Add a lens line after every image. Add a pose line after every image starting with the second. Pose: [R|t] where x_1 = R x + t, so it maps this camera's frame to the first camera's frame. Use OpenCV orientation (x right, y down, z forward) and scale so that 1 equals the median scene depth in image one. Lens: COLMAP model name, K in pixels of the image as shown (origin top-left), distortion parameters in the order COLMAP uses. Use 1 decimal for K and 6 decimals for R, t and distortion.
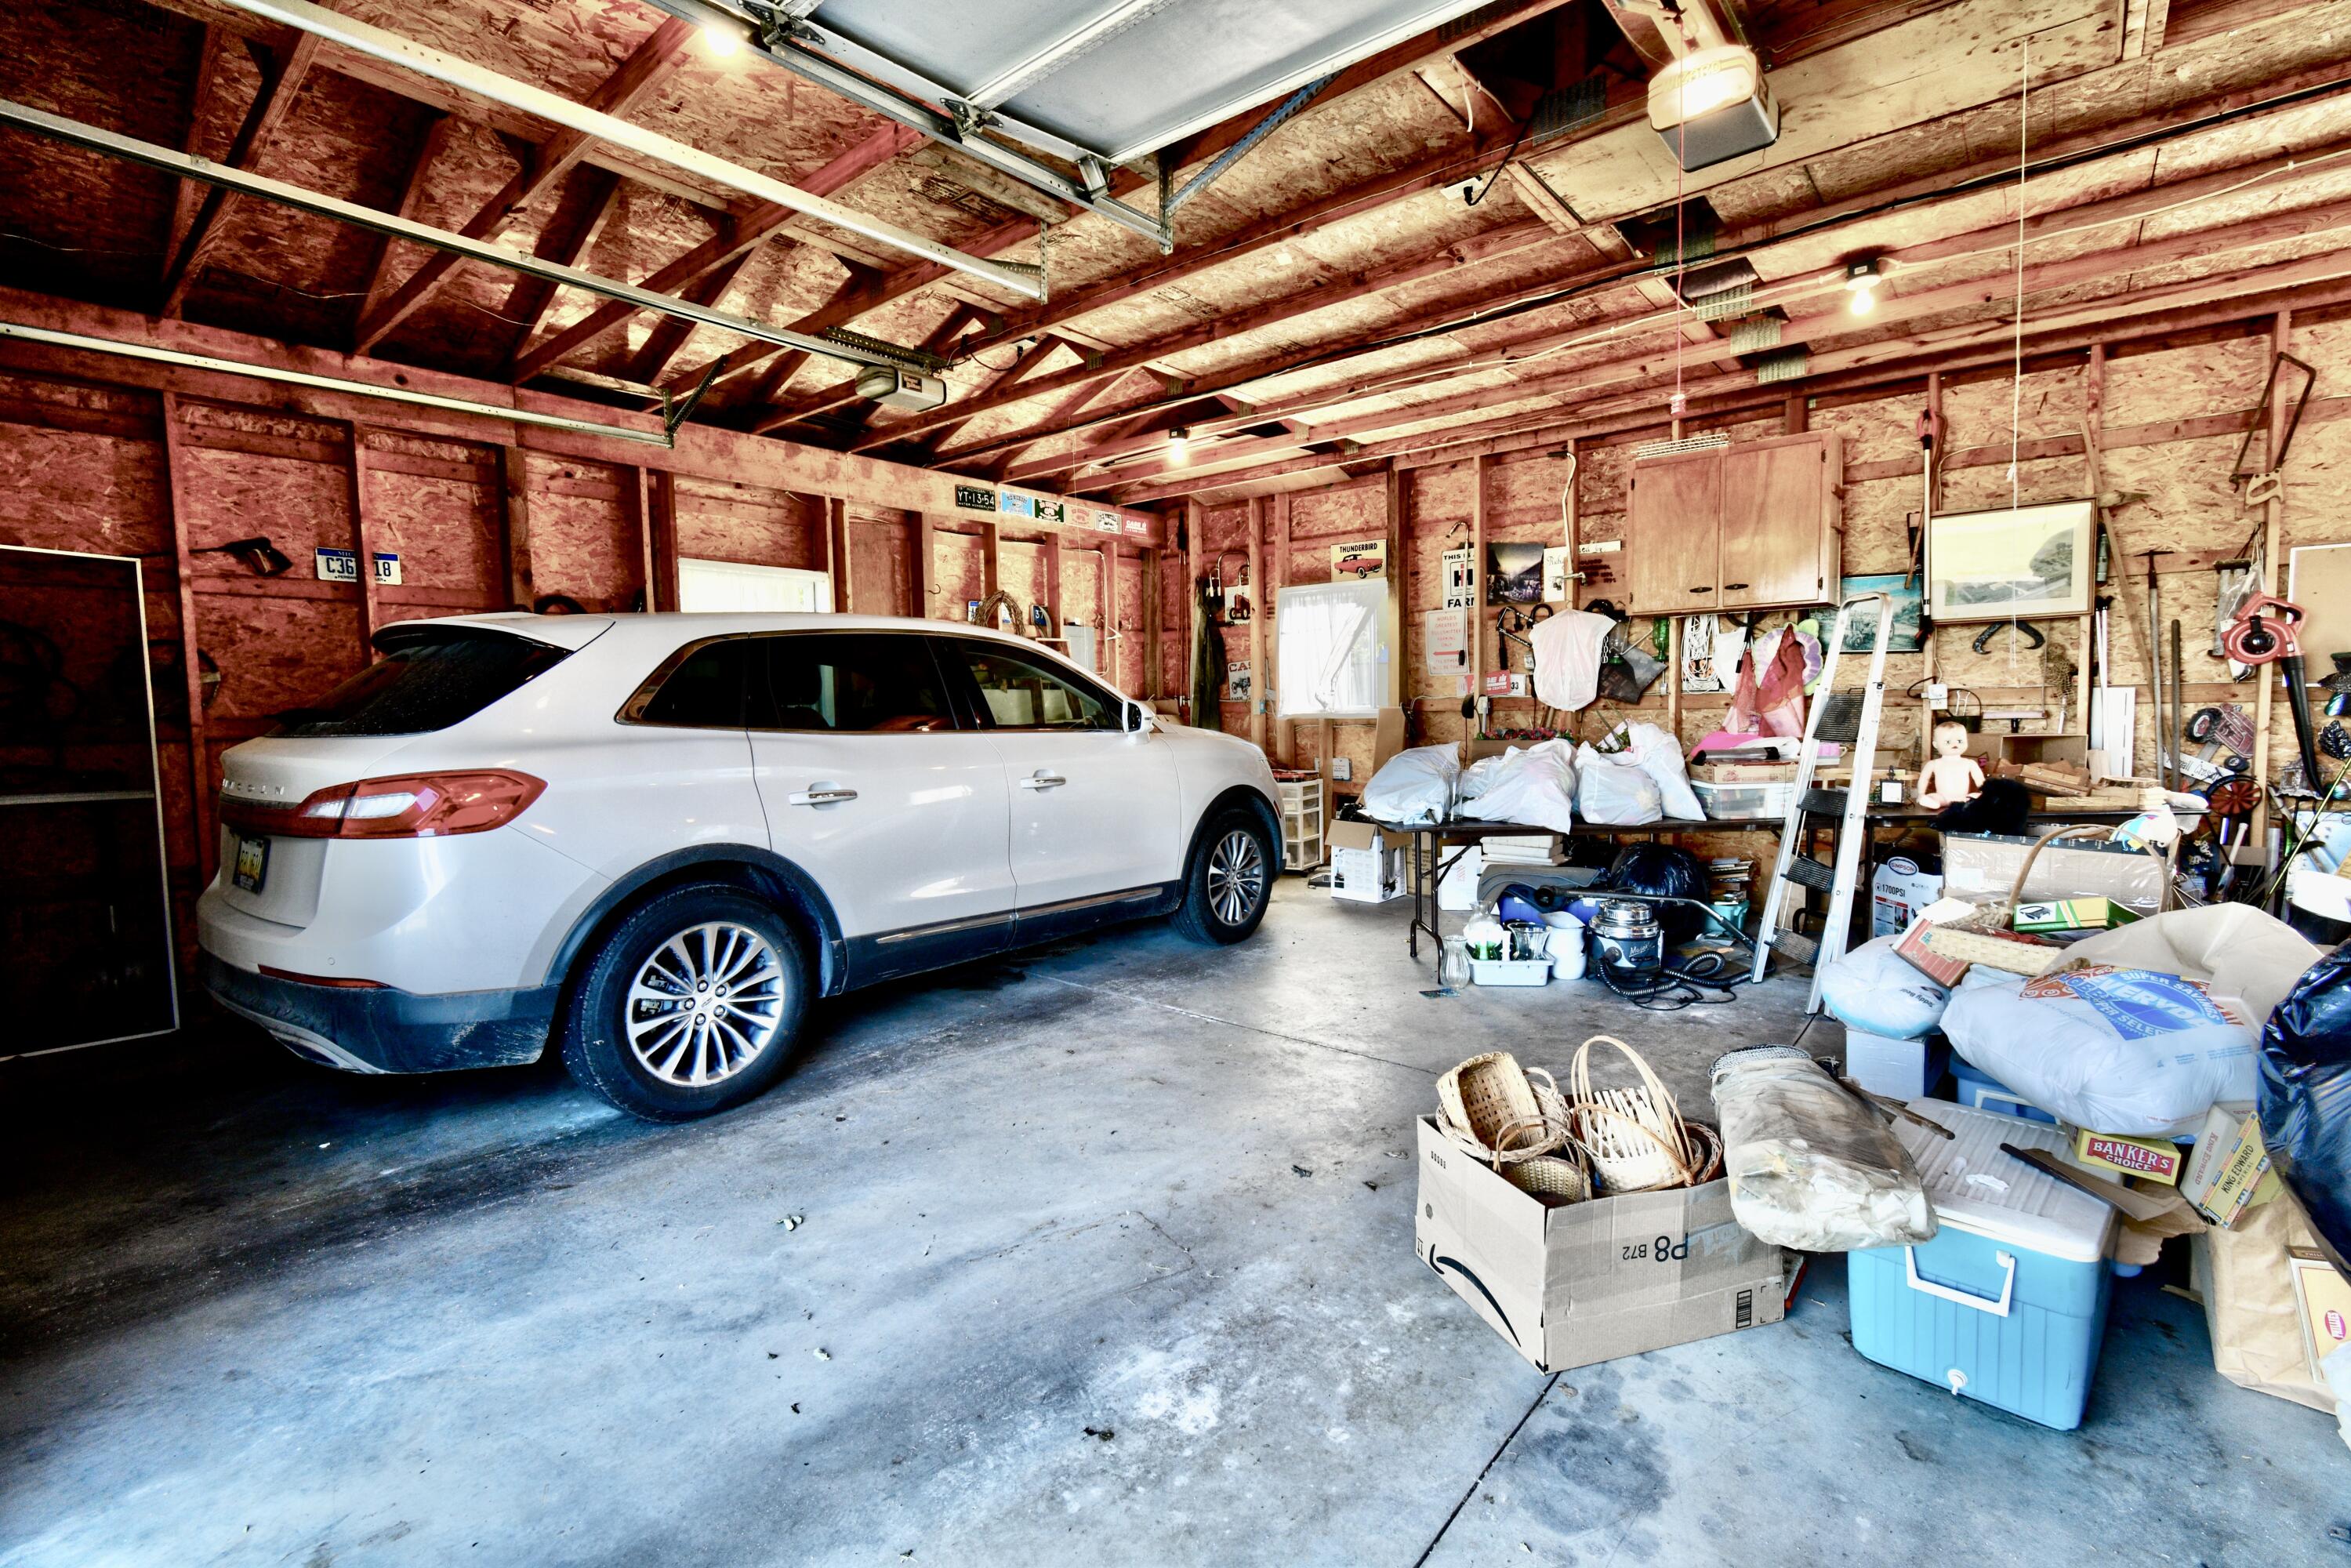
lens RADIAL K [[1026.2, 0, 1175.5], [0, 1026.2, 784.0], [0, 0, 1]] dist [0.002842, -0.000622]
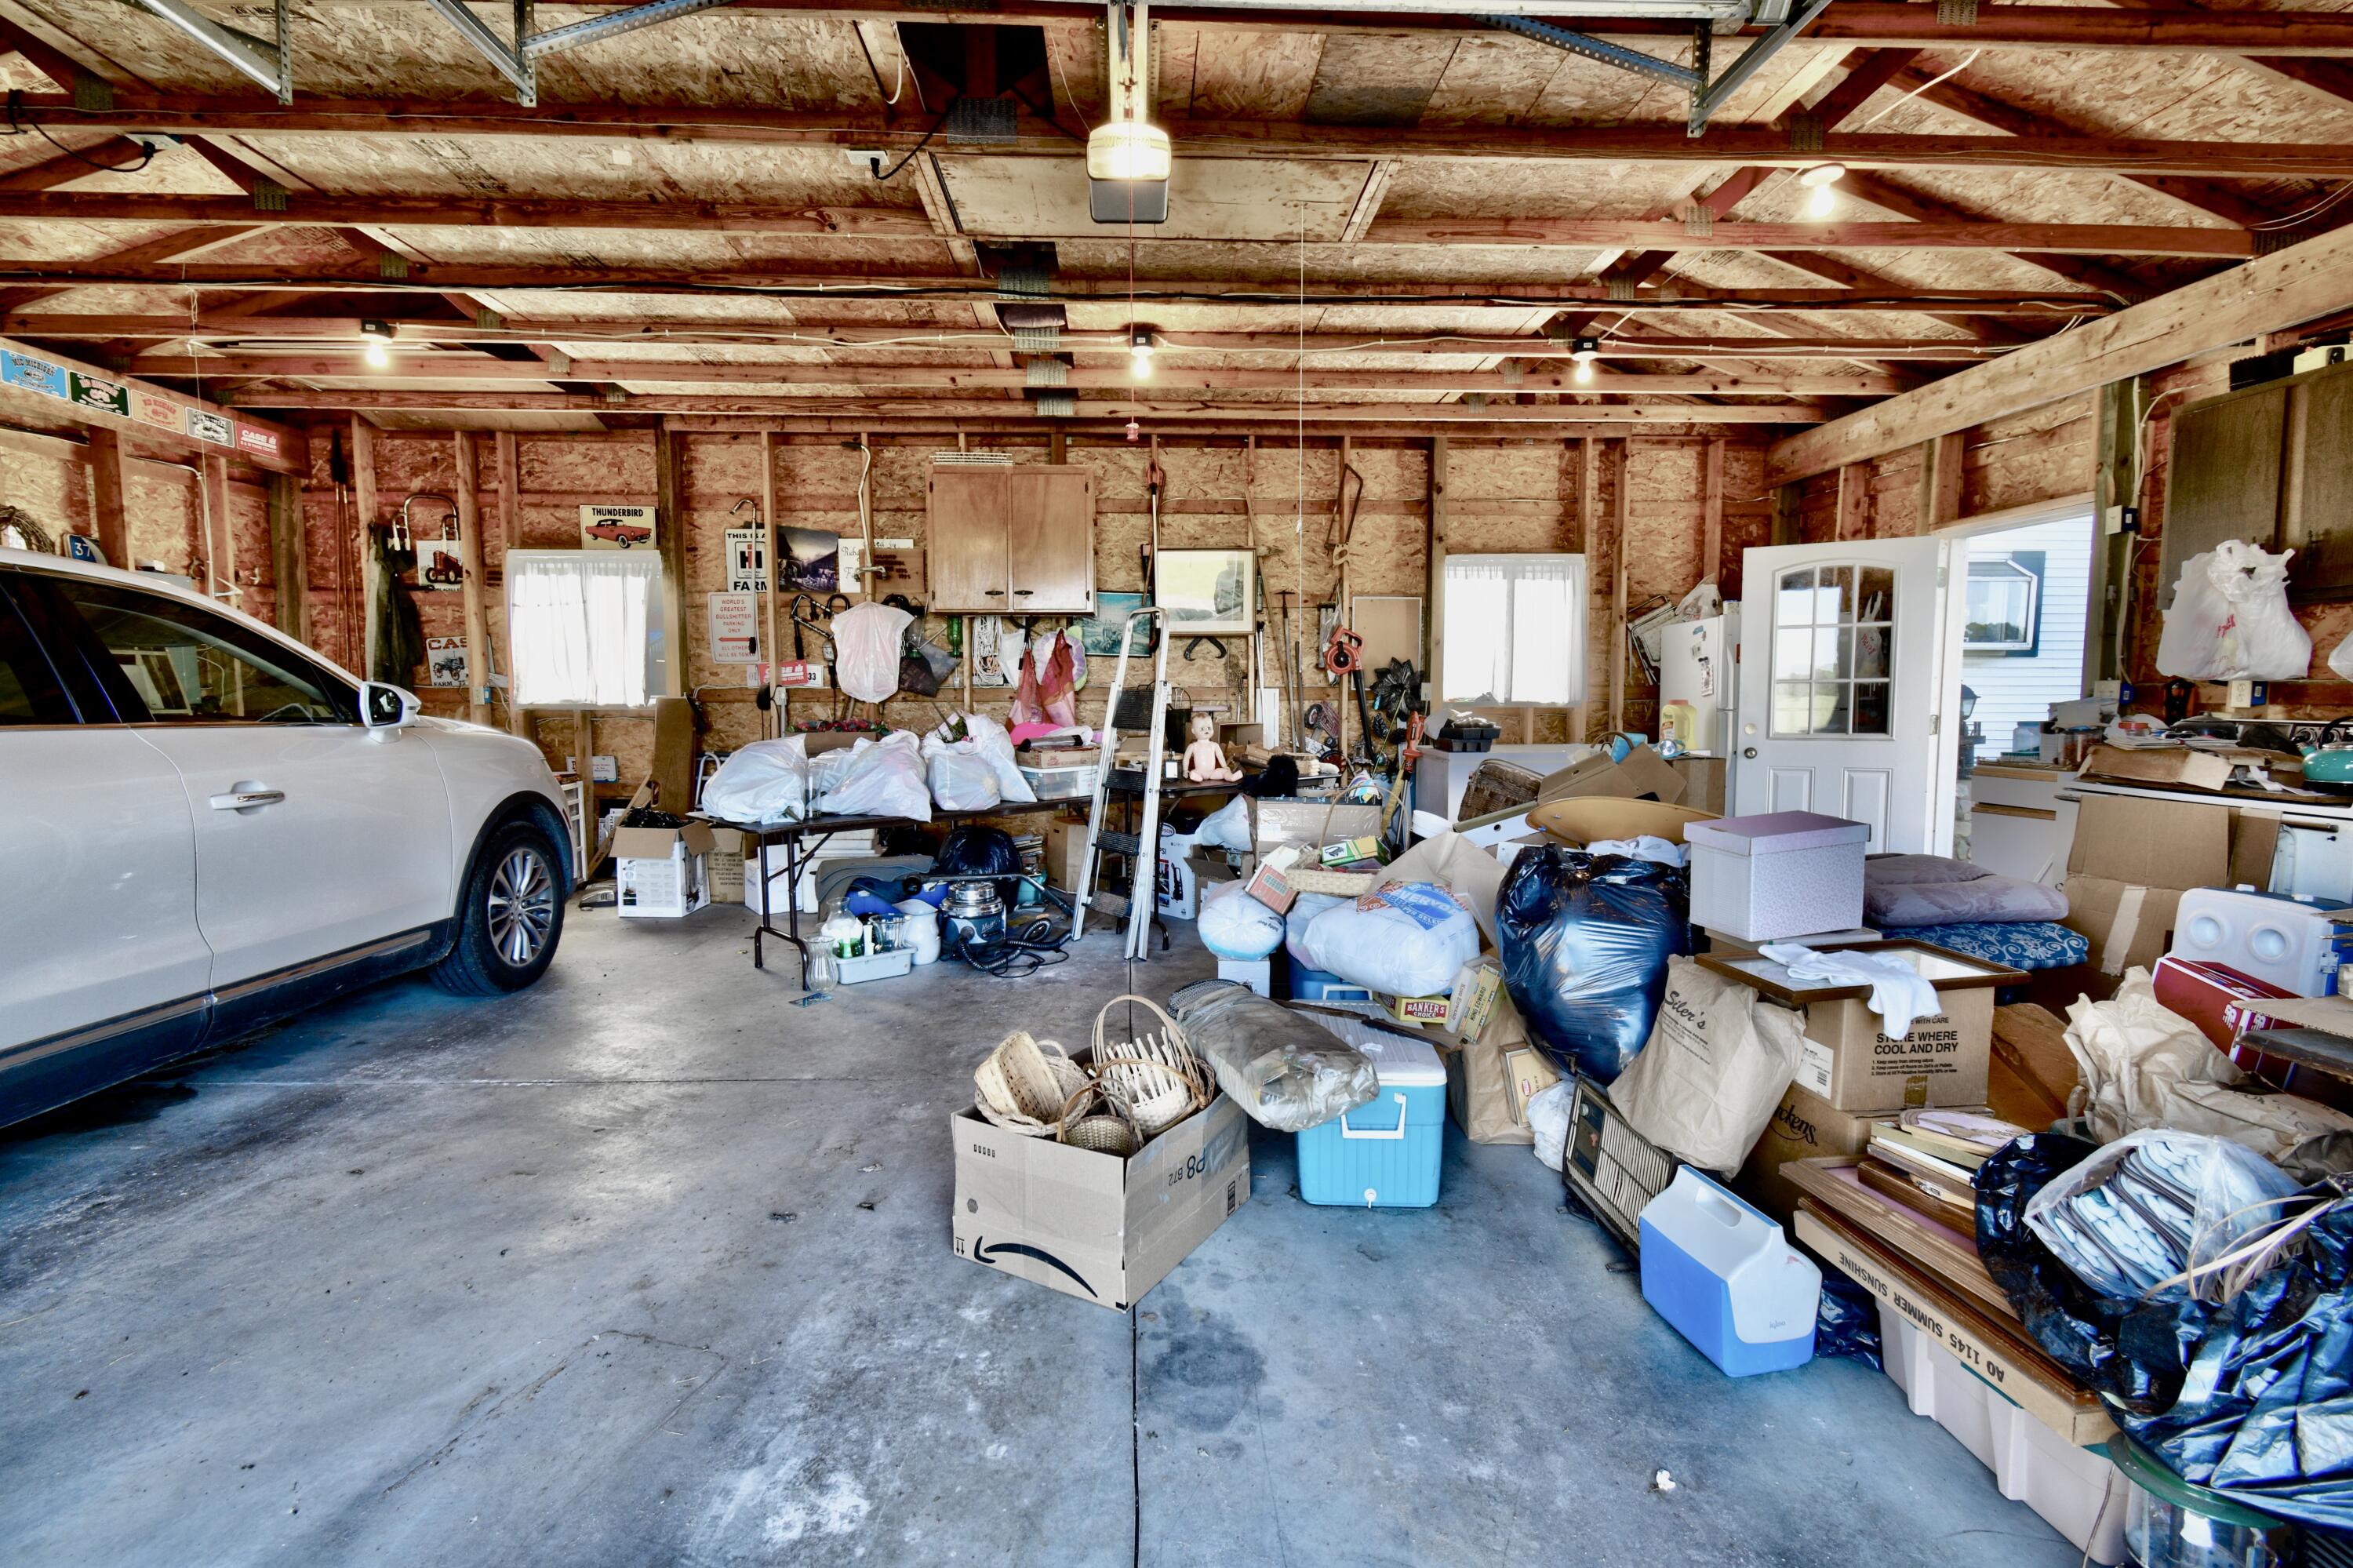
lens RADIAL K [[1044.3, 0, 1176.5], [0, 1044.3, 784.0], [0, 0, 1]] dist [0.000942, -0.000728]
pose [[0.735127, -0.044021, 0.676499, -0.128045], [0.040685, 0.998956, 0.020793, -0.000809], [-0.676708, 0.012238, 0.736150, 0.058602]]
